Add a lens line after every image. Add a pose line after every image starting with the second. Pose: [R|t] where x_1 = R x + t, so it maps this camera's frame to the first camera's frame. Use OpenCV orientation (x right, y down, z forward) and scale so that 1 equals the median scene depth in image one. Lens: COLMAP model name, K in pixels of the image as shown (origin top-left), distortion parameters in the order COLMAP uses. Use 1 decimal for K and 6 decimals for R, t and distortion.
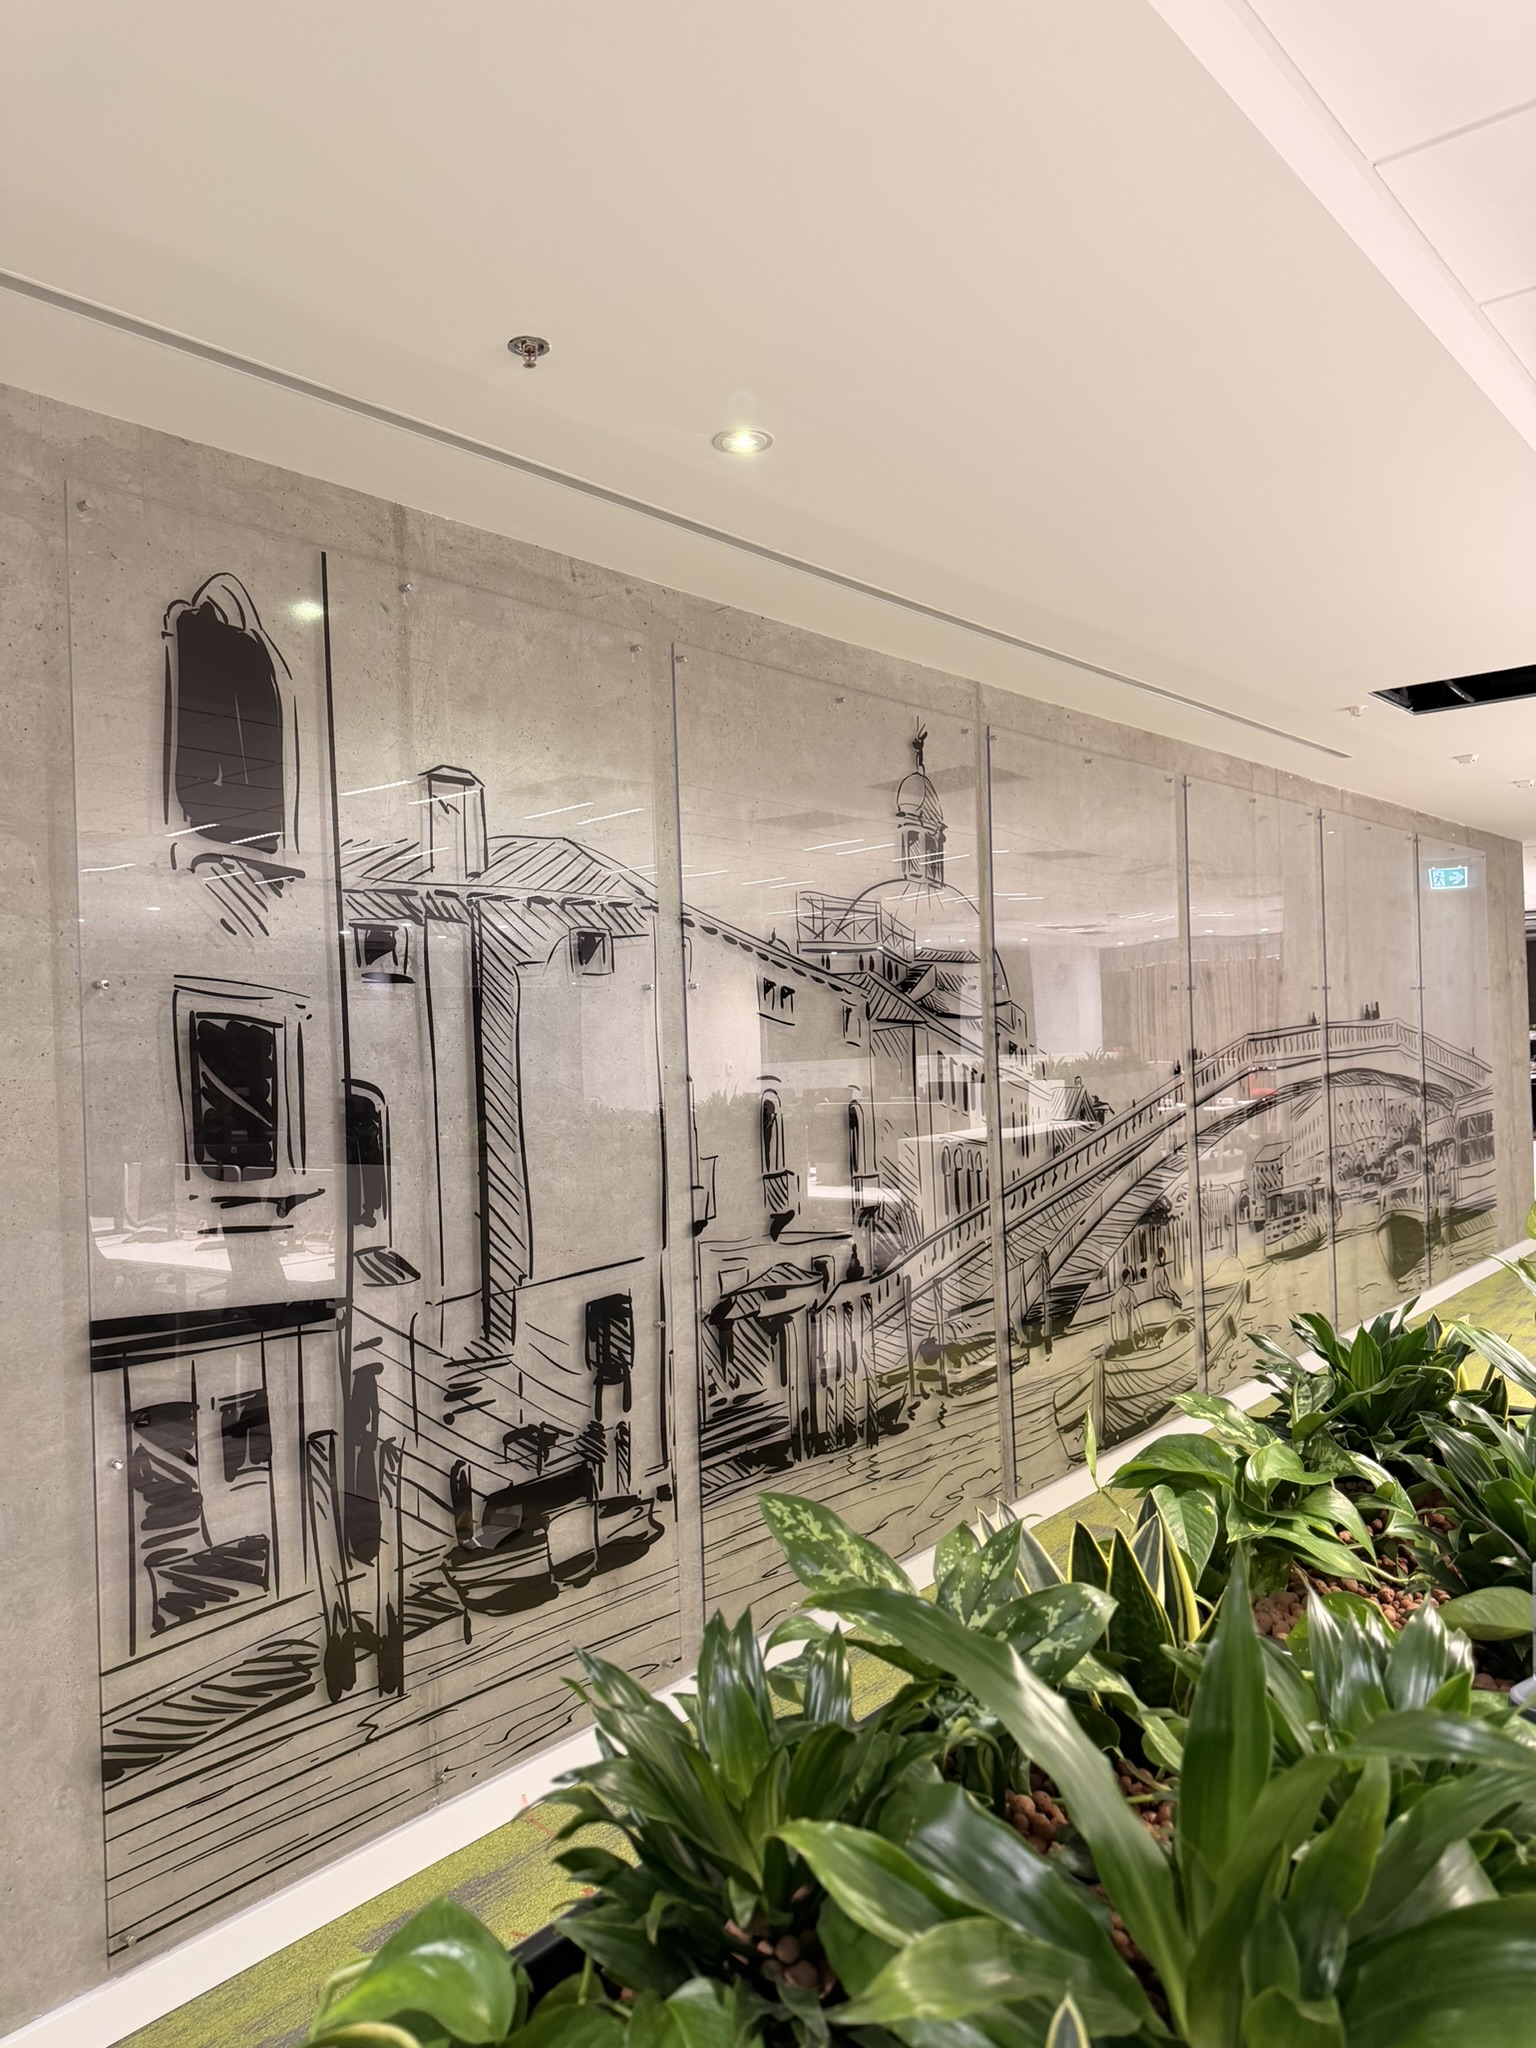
lens RADIAL K [[1459.7, 0, 777.2], [0, 1459.7, 1019.4], [0, 0, 1]] dist [0.048300, -0.035542]
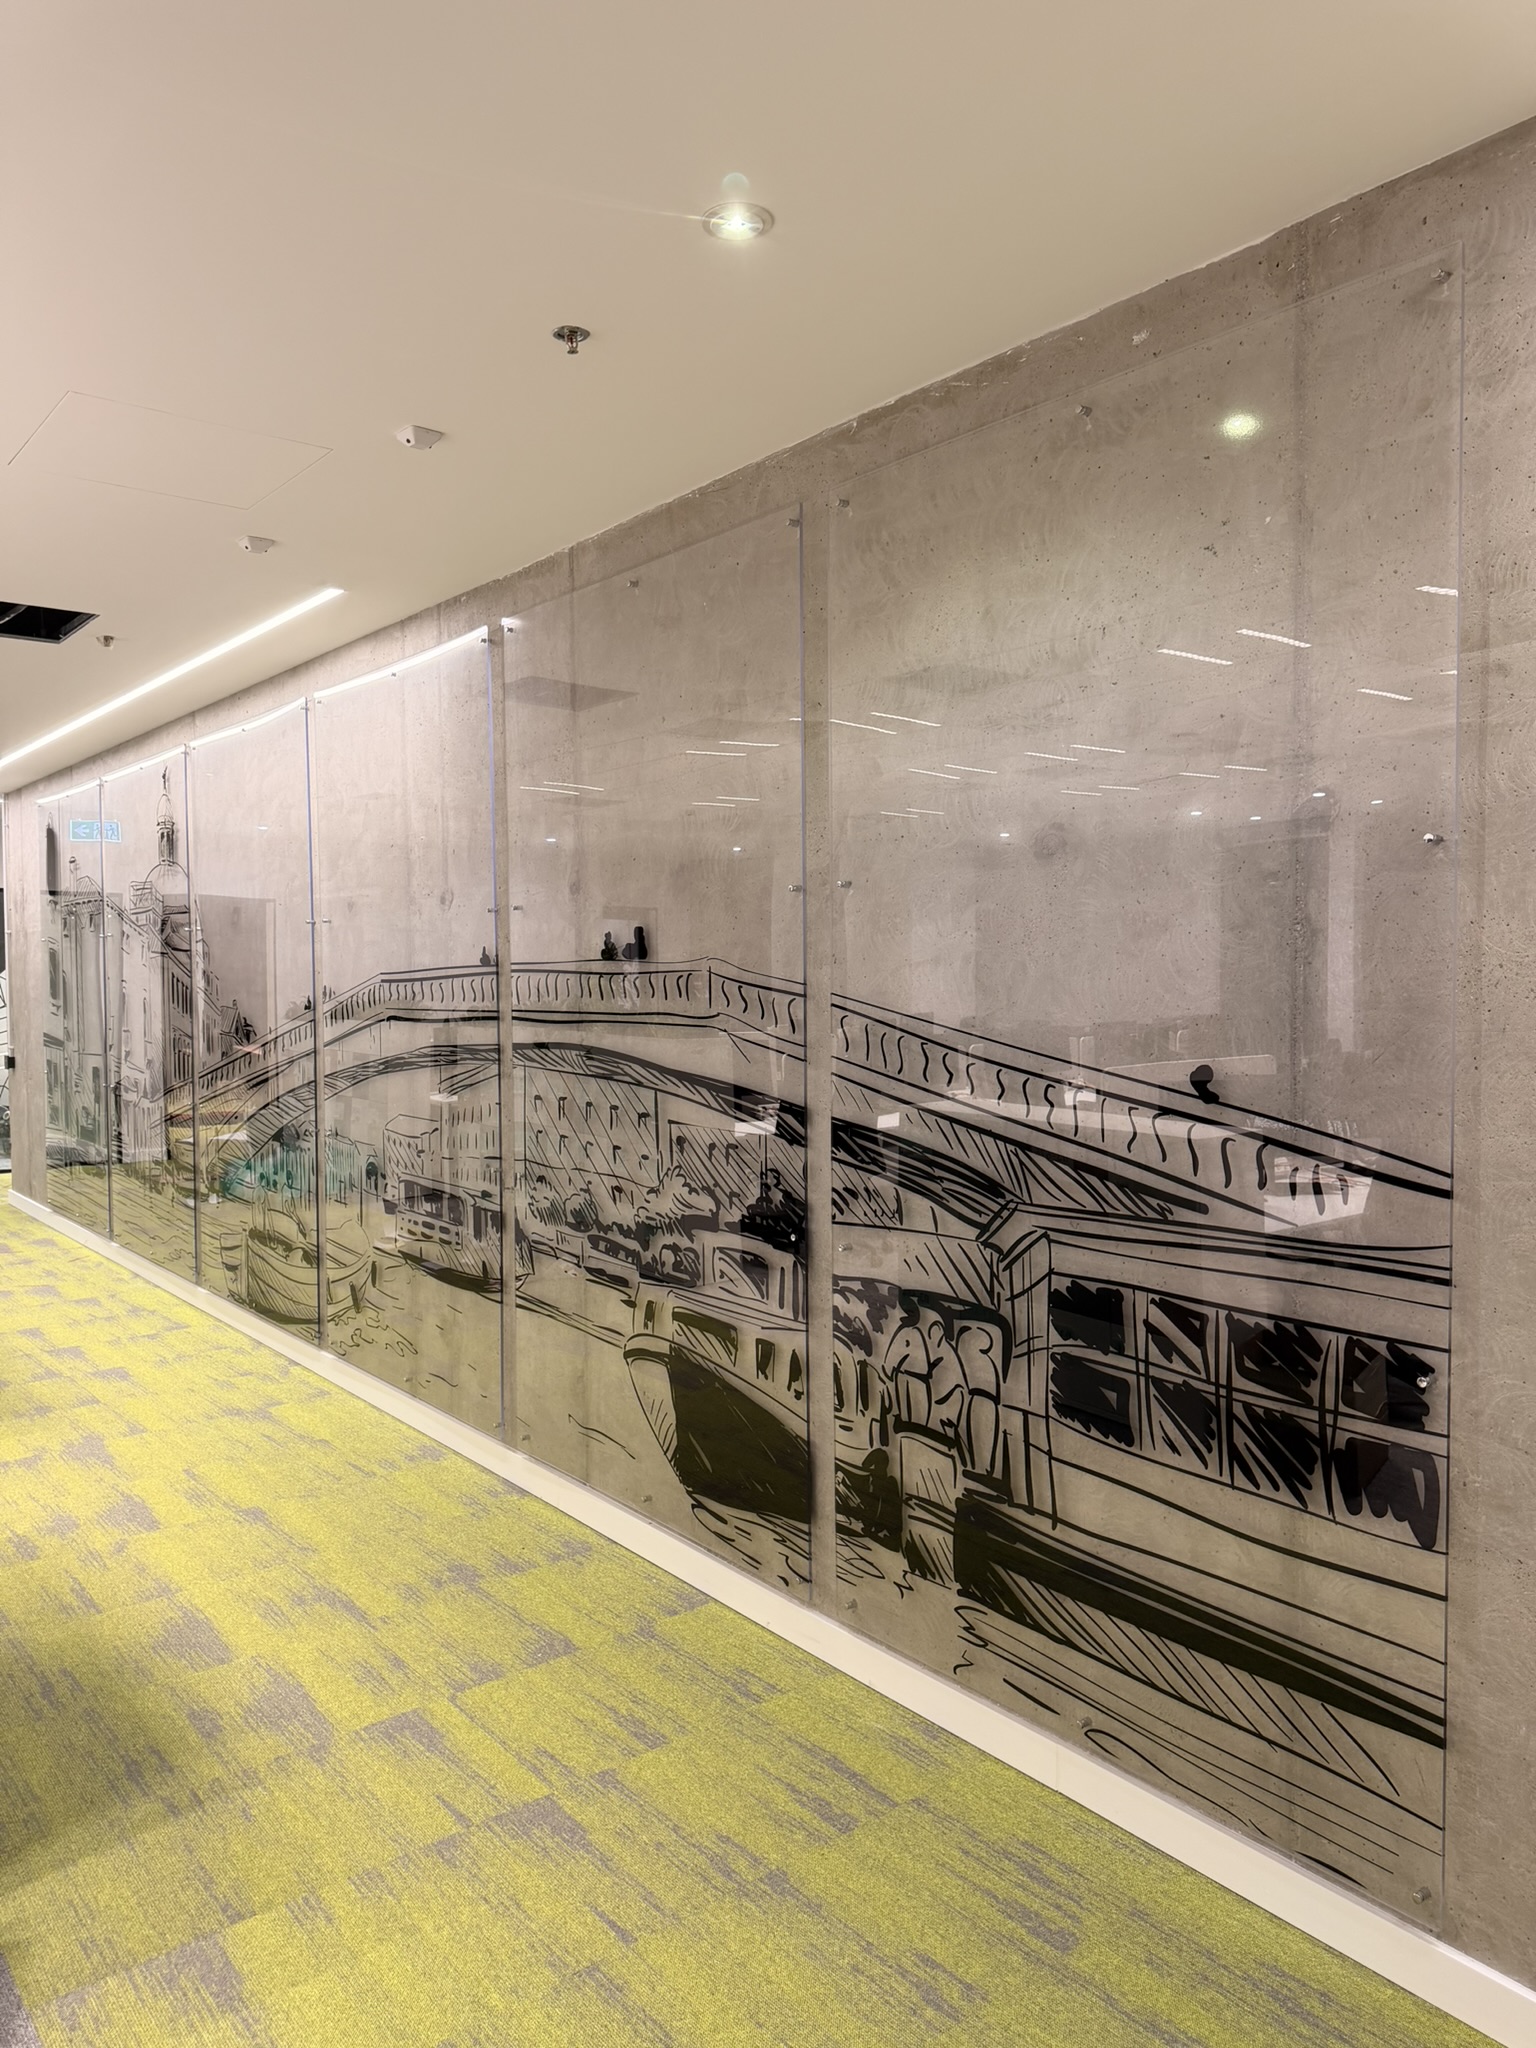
lens RADIAL K [[1459.7, 0, 764.4], [0, 1459.7, 1021.6], [0, 0, 1]] dist [0.048300, -0.035542]
pose [[-0.201254, 0.069360, -0.977080, 1.669835], [0.016729, 0.997588, 0.067370, -0.022916], [0.979396, -0.002787, -0.201929, 2.119417]]
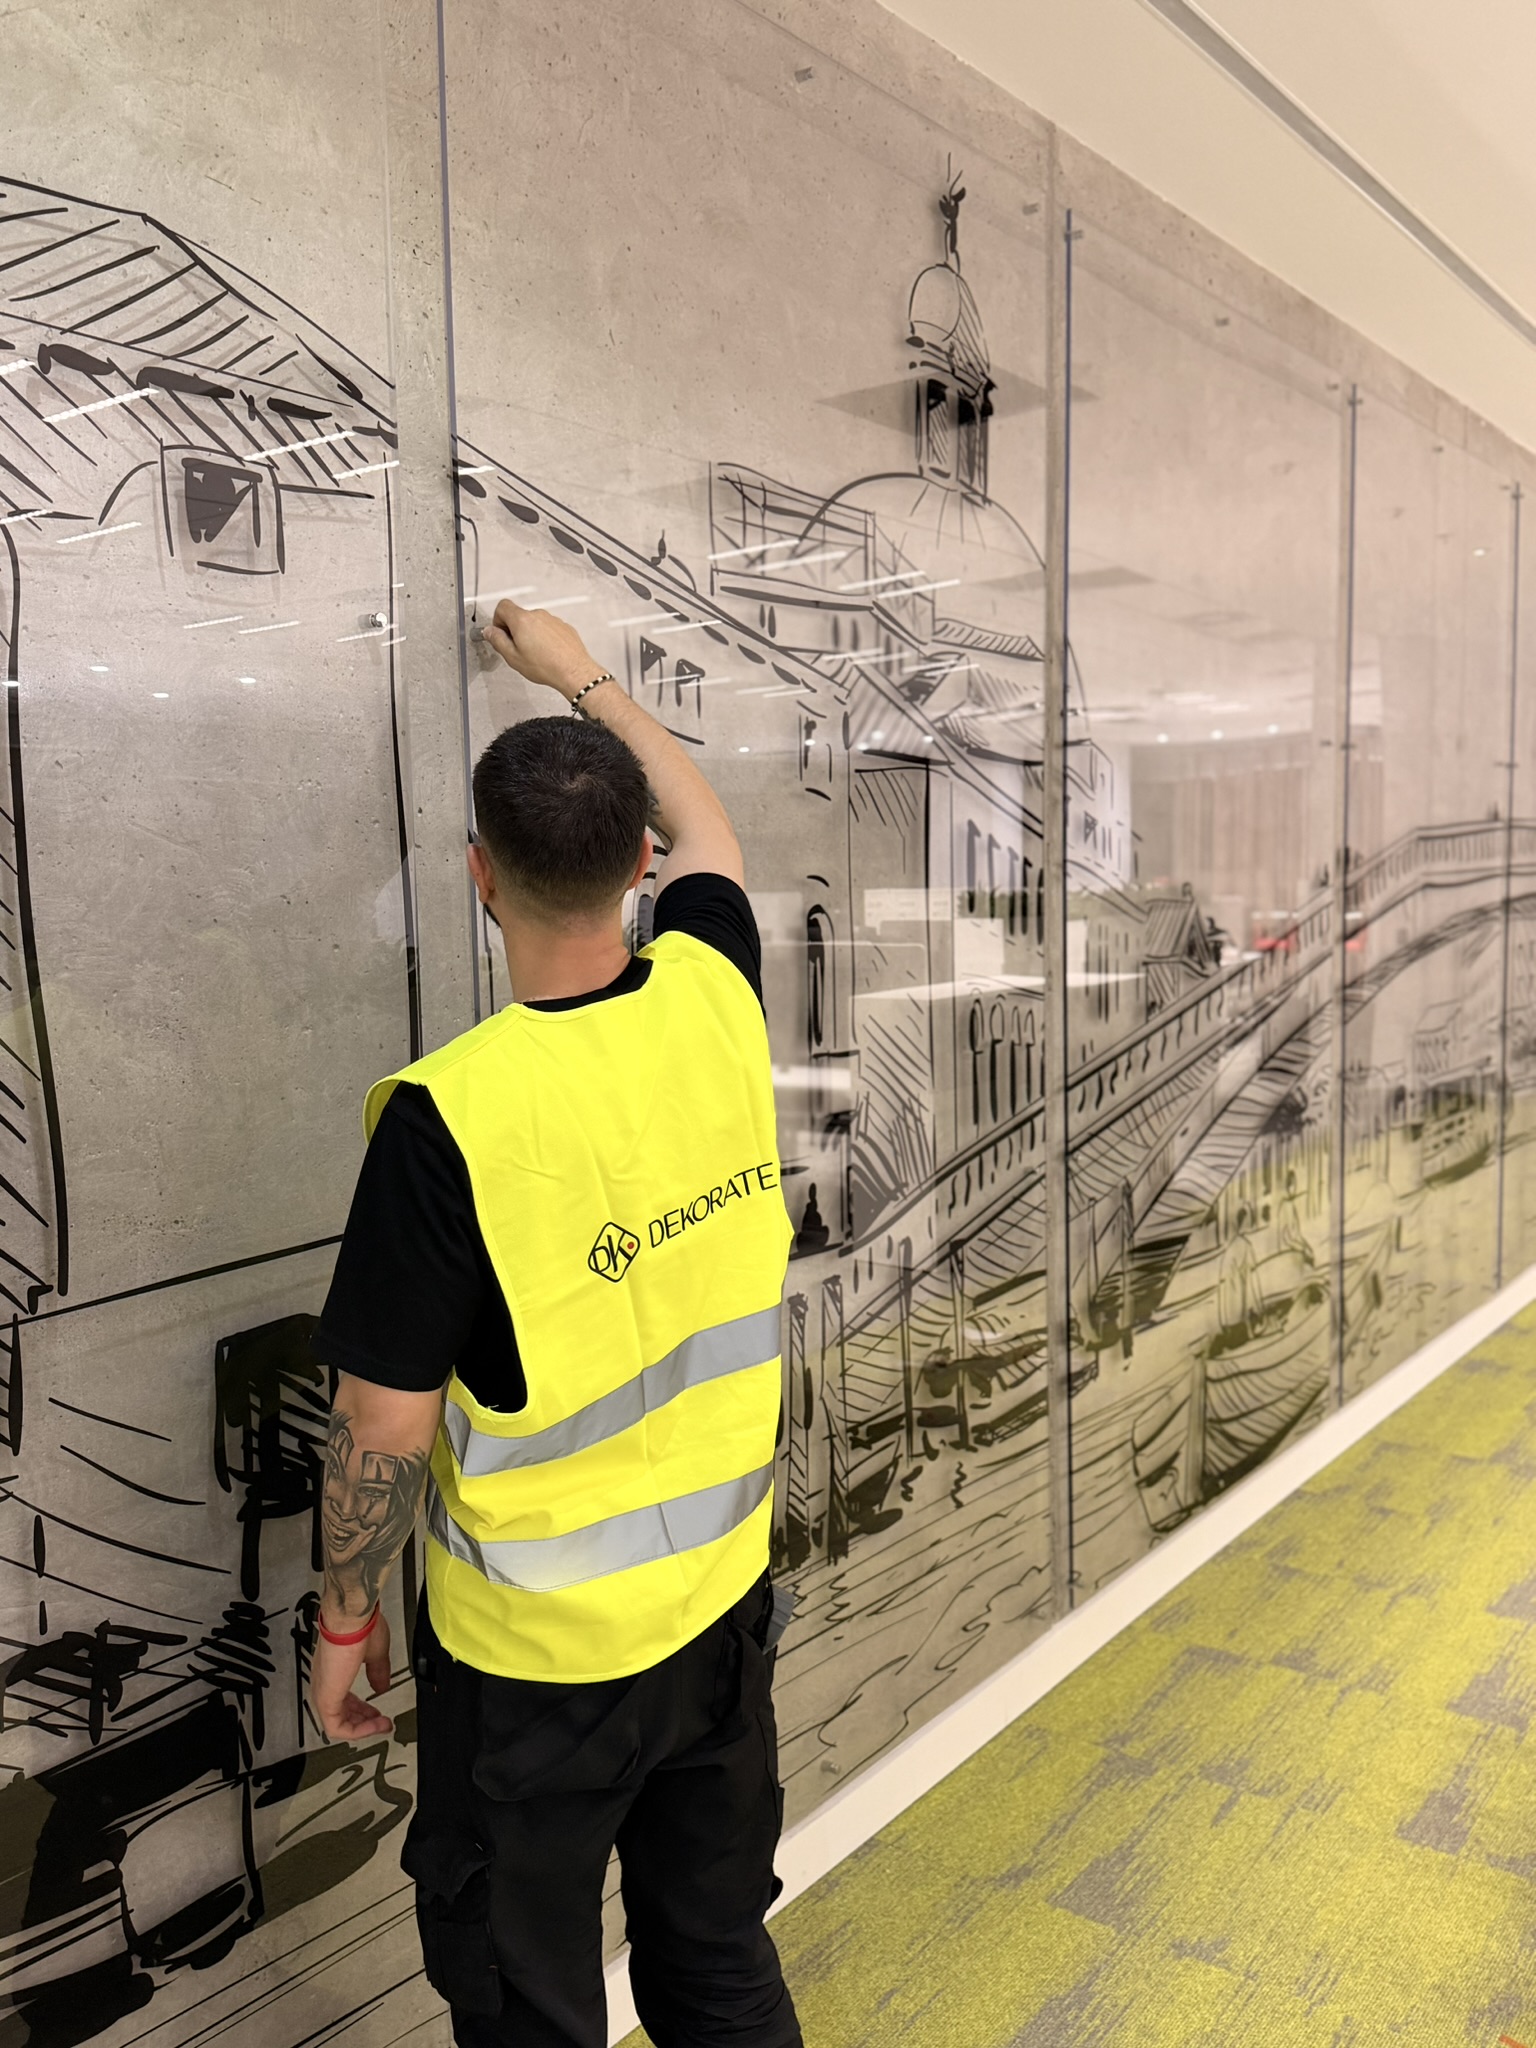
lens RADIAL K [[1769.7, 0, 780.4], [0, 1769.7, 1022.6], [0, 0, 1]] dist [0.108429, -0.195289]
pose [[0.997609, 0.011846, 0.068088, -0.001485], [-0.018252, 0.995381, 0.094253, 0.038938], [-0.066657, -0.095270, 0.993217, 0.386862]]
